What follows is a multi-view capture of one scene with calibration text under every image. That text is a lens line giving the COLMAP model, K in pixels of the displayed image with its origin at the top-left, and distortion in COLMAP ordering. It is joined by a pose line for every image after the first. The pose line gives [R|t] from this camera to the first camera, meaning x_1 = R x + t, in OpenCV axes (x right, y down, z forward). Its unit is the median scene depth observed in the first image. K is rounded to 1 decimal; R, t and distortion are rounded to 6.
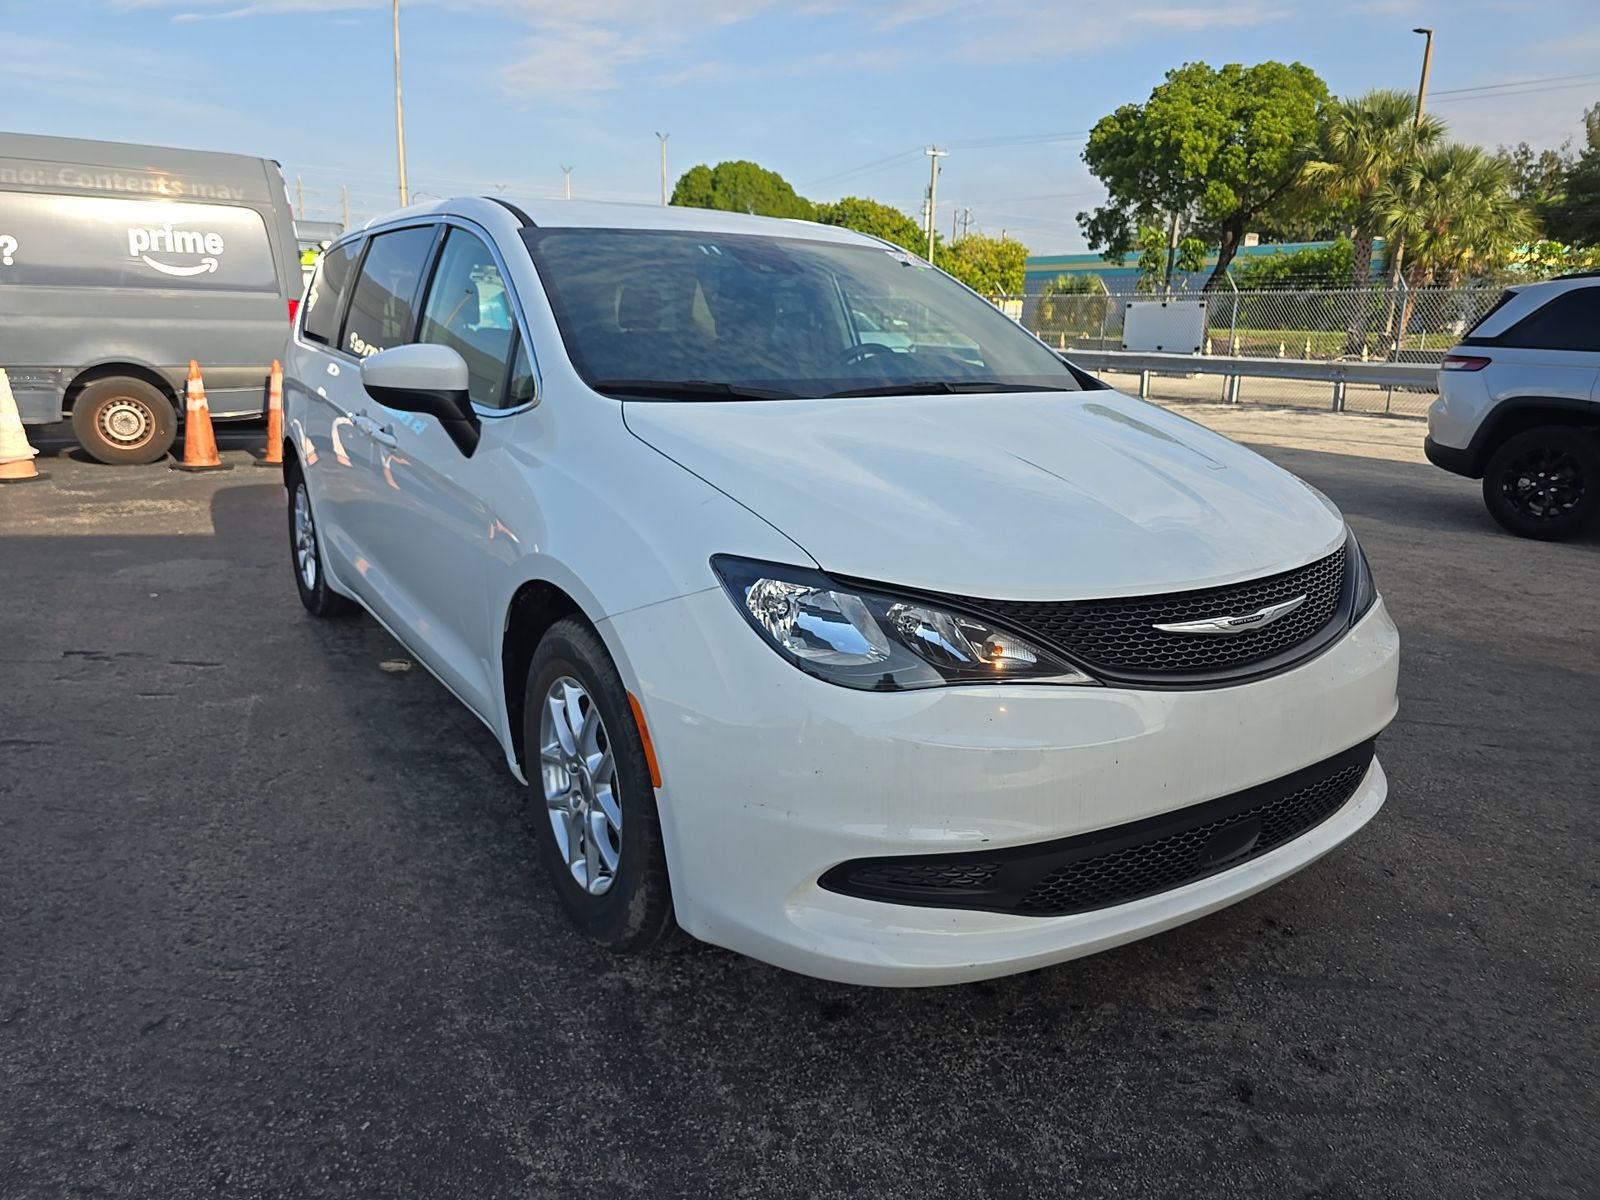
lens RADIAL K [[1065.2, 0, 793.4], [0, 1065.2, 606.5], [0, 0, 1]] dist [0.050626, -0.053113]
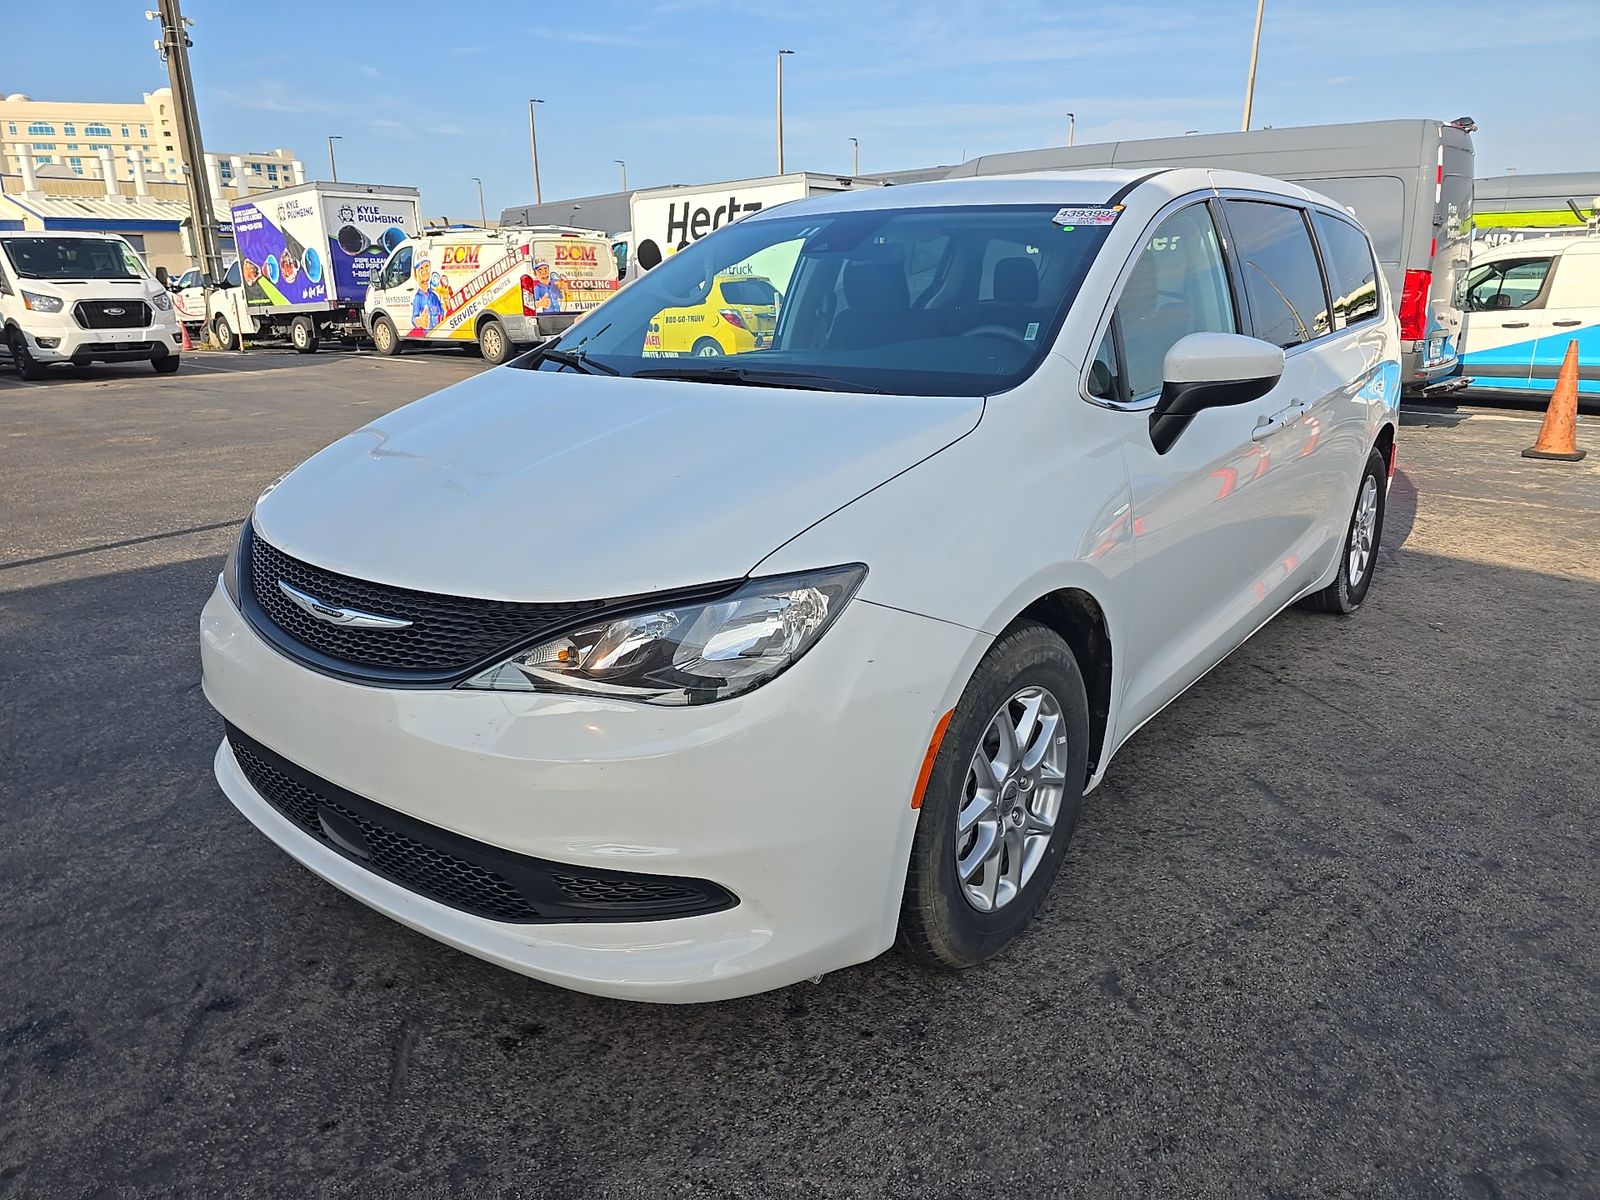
lens RADIAL K [[1065.2, 0, 793.4], [0, 1065.2, 606.5], [0, 0, 1]] dist [0.050626, -0.053113]
pose [[0.322294, 0.257697, -0.910889, 1.368640], [-0.219801, 0.956308, 0.192775, -0.258167], [0.920768, 0.138084, 0.364855, 0.975025]]
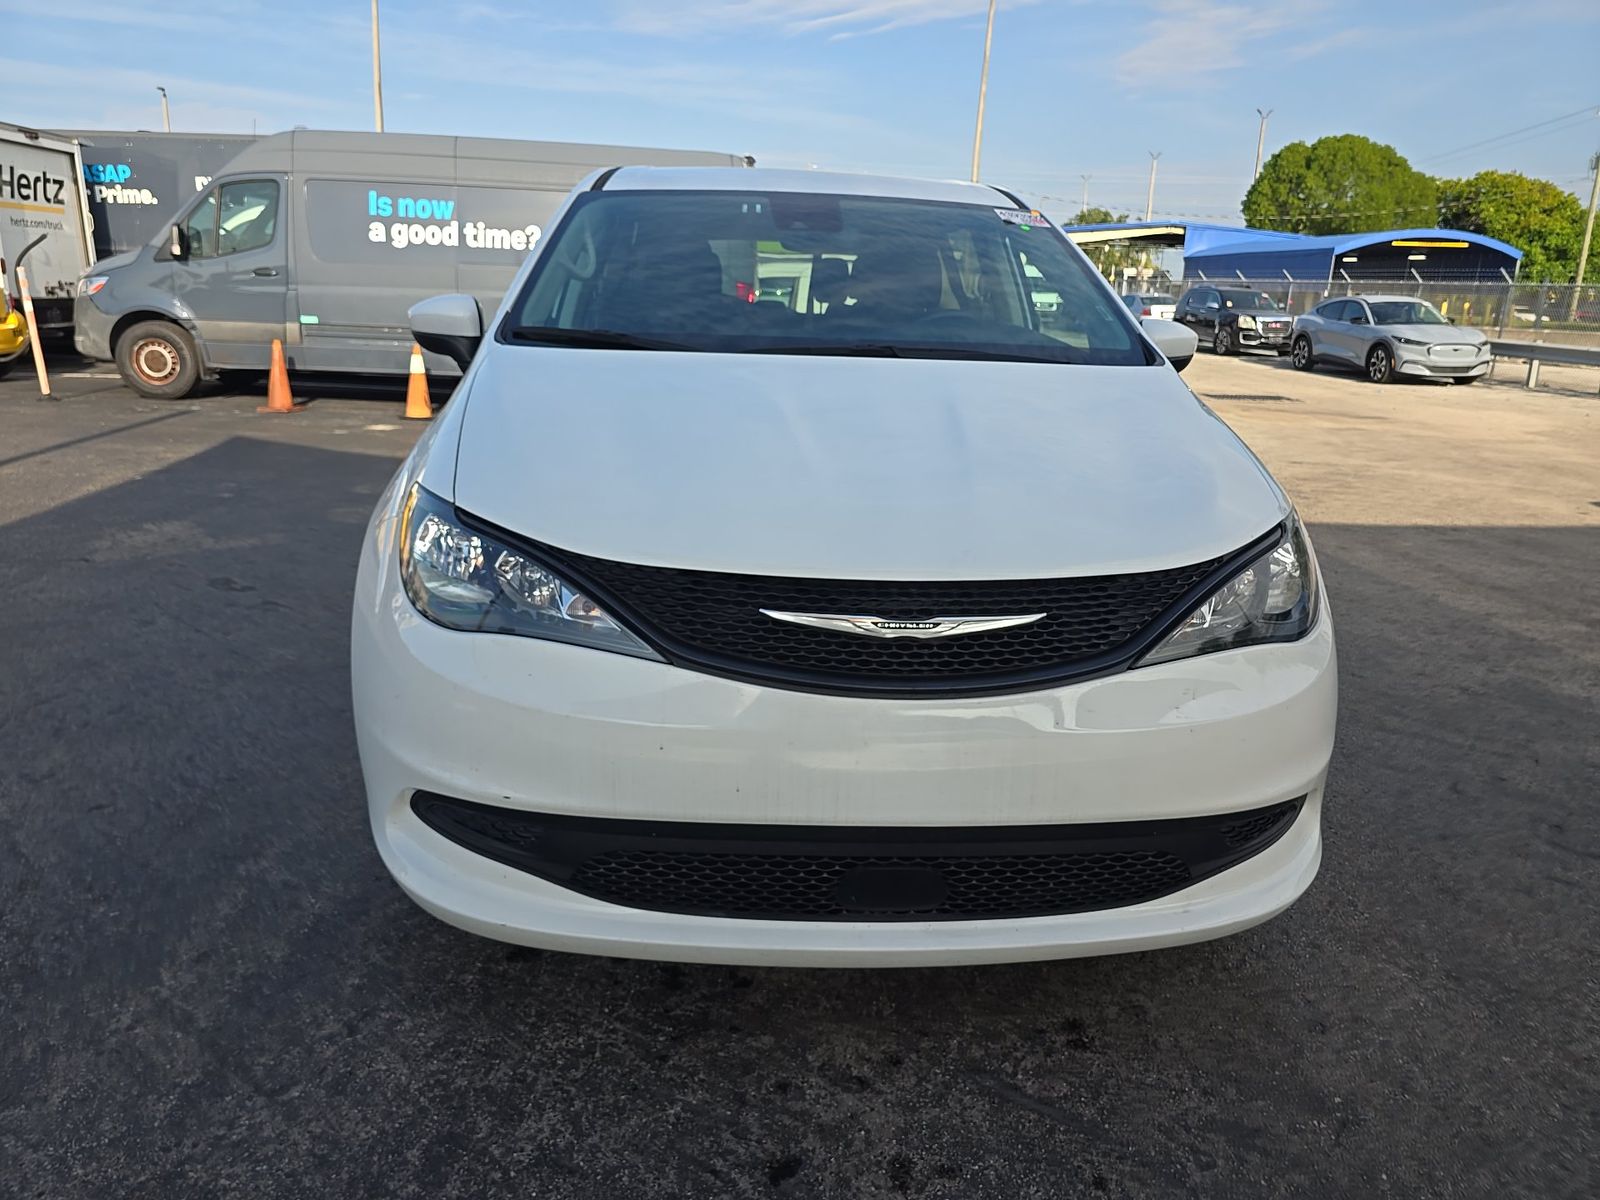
lens RADIAL K [[1065.2, 0, 793.4], [0, 1065.2, 606.5], [0, 0, 1]] dist [0.050626, -0.053113]
pose [[0.876582, 0.146210, -0.458504, 0.677316], [-0.142645, 0.988856, 0.042617, -0.023597], [0.459625, 0.028046, 0.887670, 0.215429]]
